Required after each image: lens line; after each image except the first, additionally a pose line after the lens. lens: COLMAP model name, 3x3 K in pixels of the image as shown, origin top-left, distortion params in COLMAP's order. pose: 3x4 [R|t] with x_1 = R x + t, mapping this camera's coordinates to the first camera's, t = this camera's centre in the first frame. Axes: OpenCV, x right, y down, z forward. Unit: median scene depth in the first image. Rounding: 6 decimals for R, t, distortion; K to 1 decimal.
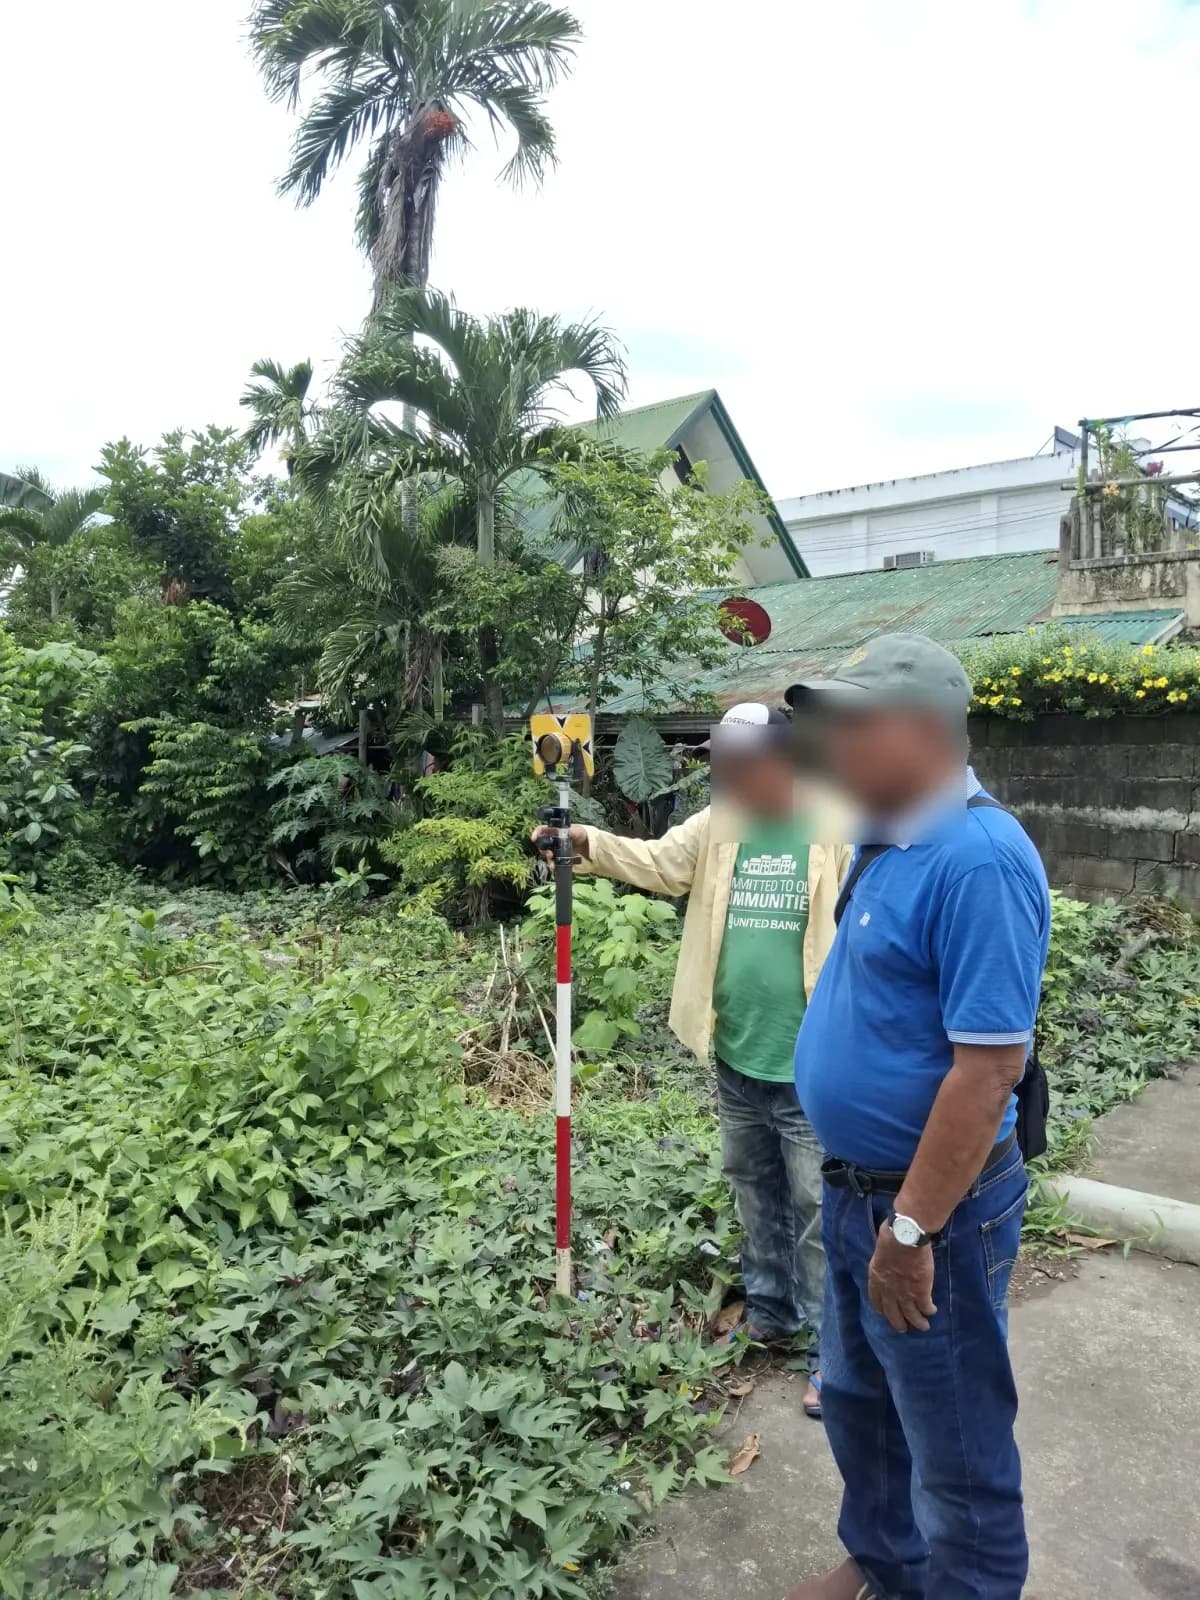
lens RADIAL K [[1202.1, 0, 580.0], [0, 1202.1, 806.0], [0, 0, 1]] dist [0.189670, -0.389941]
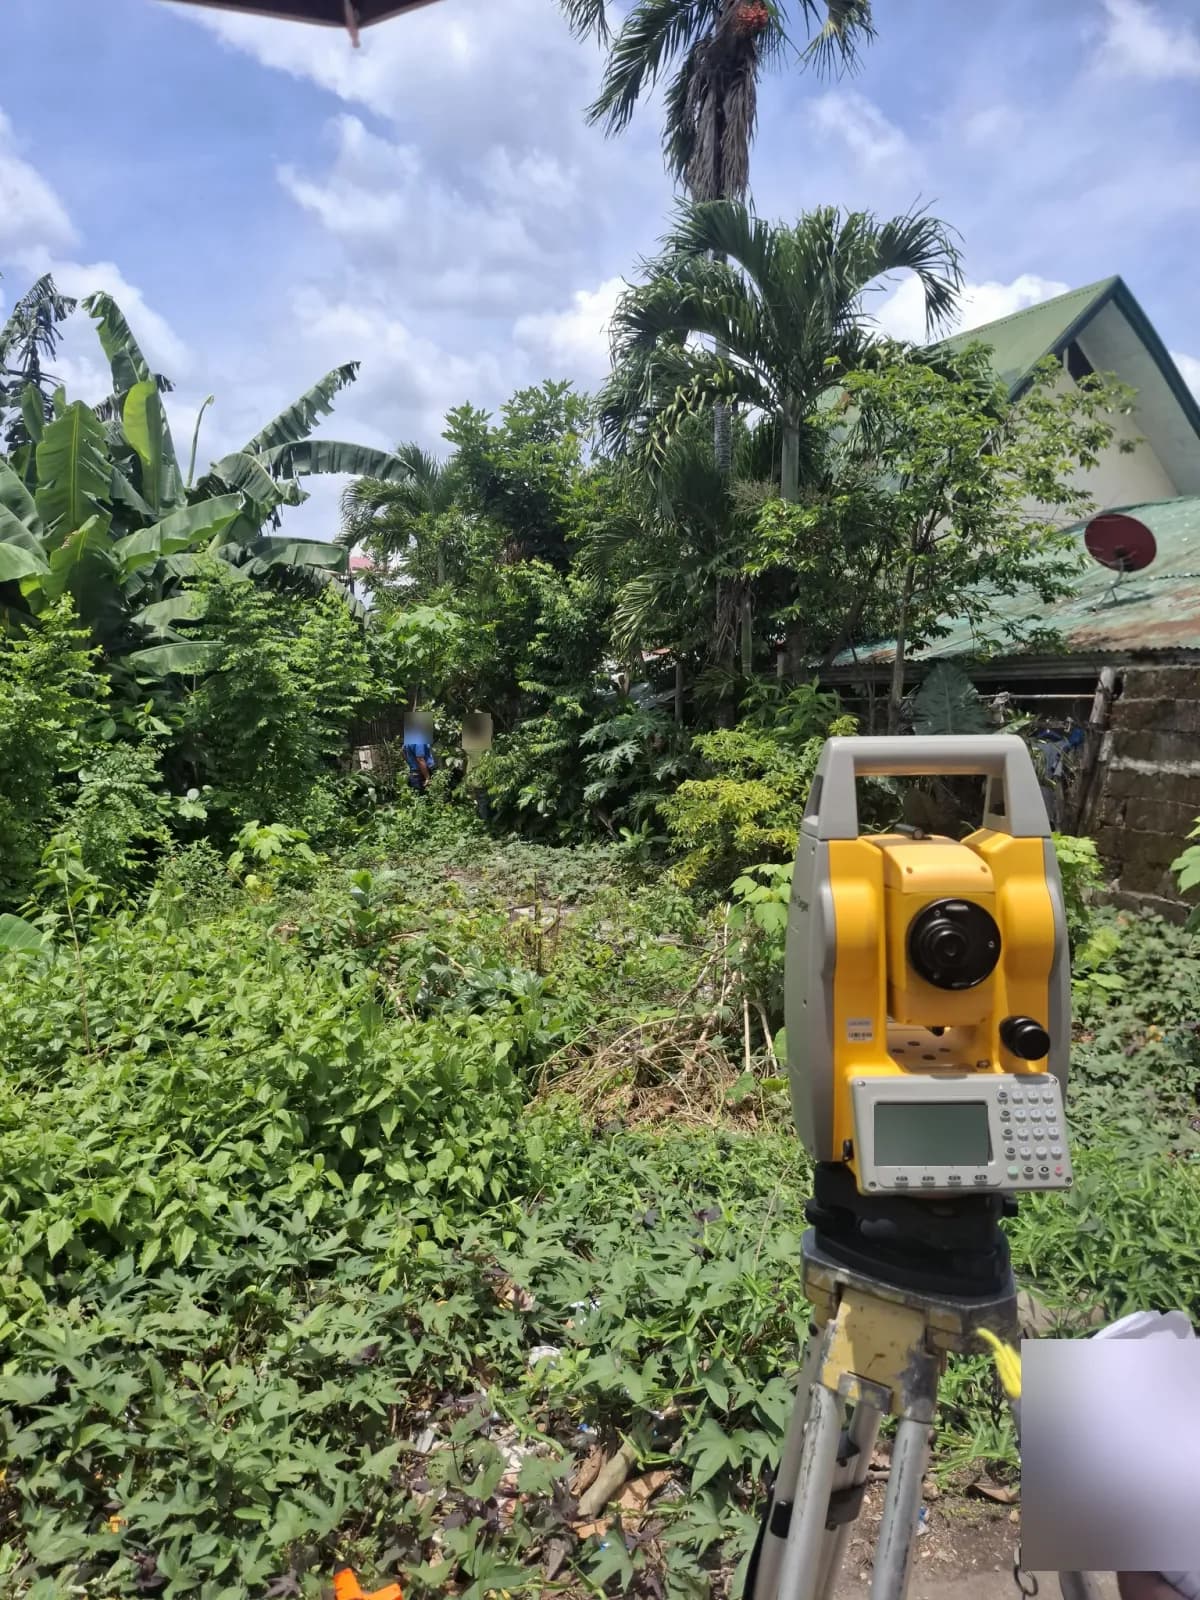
lens RADIAL K [[1193.0, 0, 583.0], [0, 1193.0, 798.3], [0, 0, 1]] dist [0.162136, -0.290574]
pose [[0.937250, 0.014631, -0.348352, 0.091790], [-0.001972, 0.999326, 0.036666, -0.007395], [0.348654, -0.033678, 0.936646, 0.087775]]
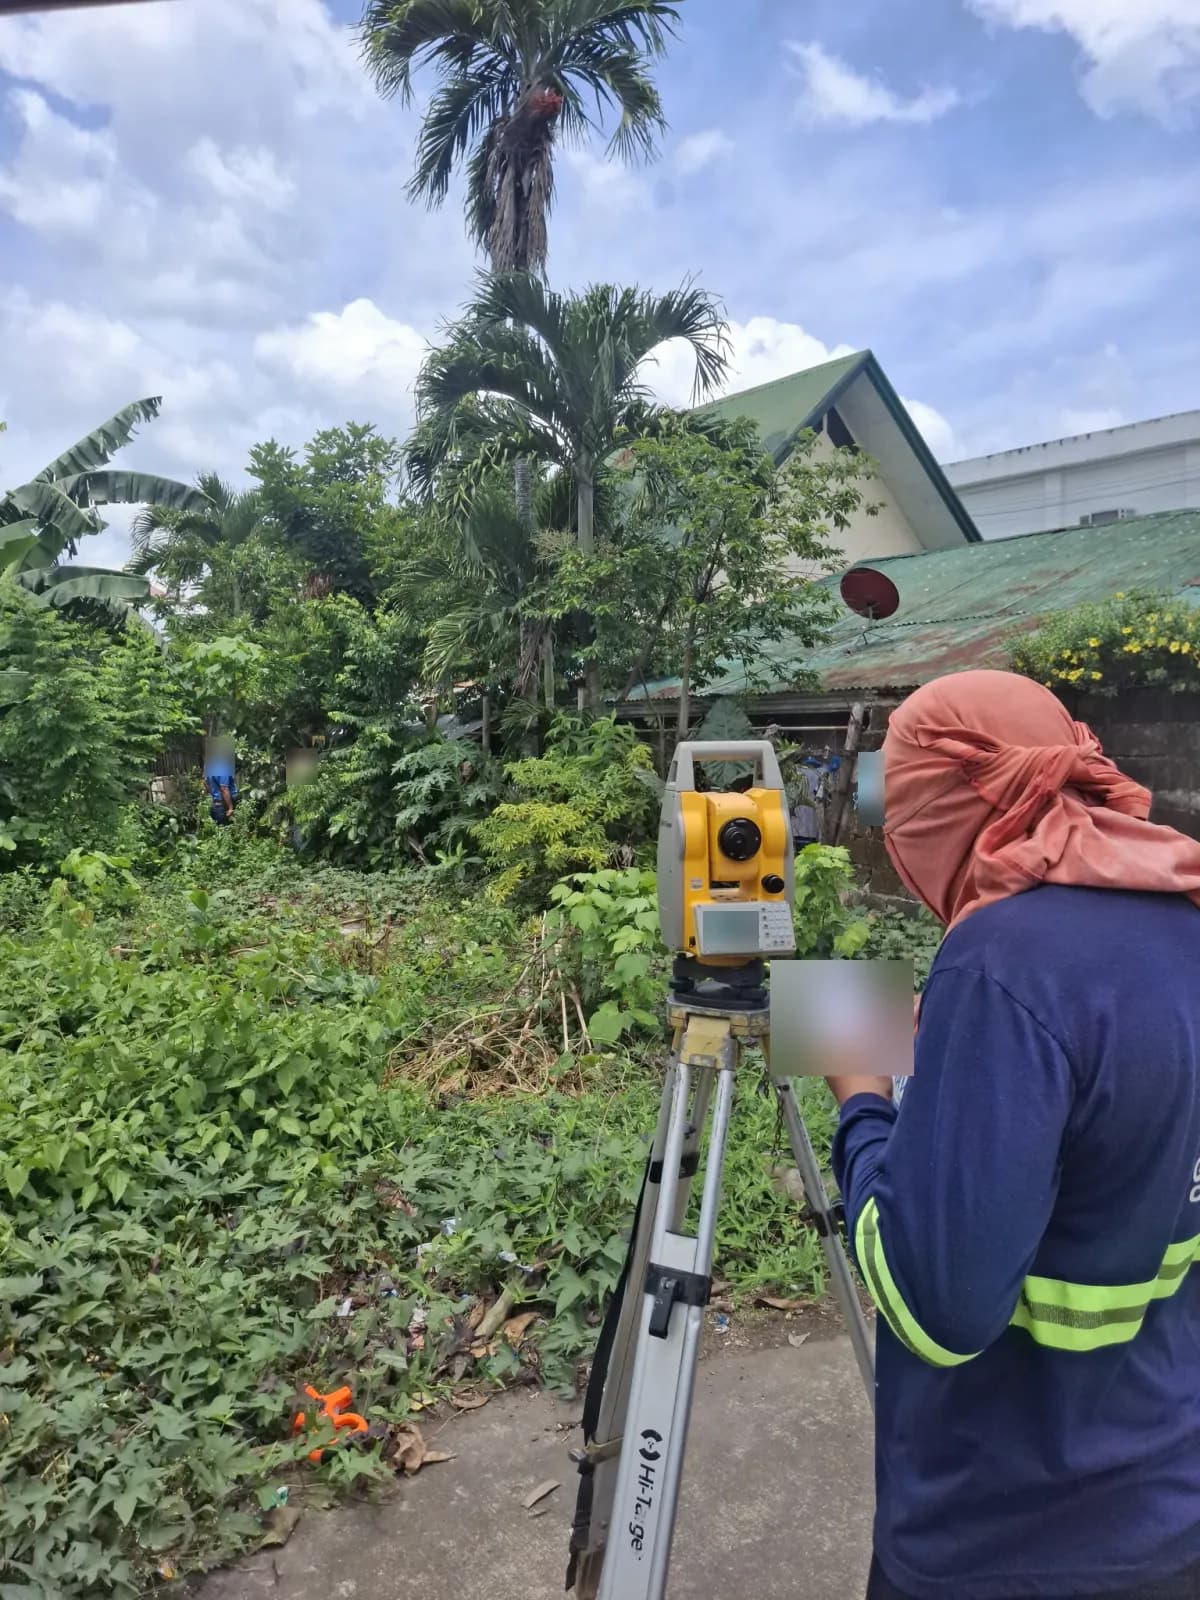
lens RADIAL K [[1202.1, 0, 580.0], [0, 1202.1, 806.0], [0, 0, 1]] dist [0.189670, -0.389941]
pose [[0.983028, -0.002804, -0.183431, 0.095625], [0.006014, 0.999838, 0.016943, -0.003545], [0.183354, -0.017759, 0.982886, 0.015719]]
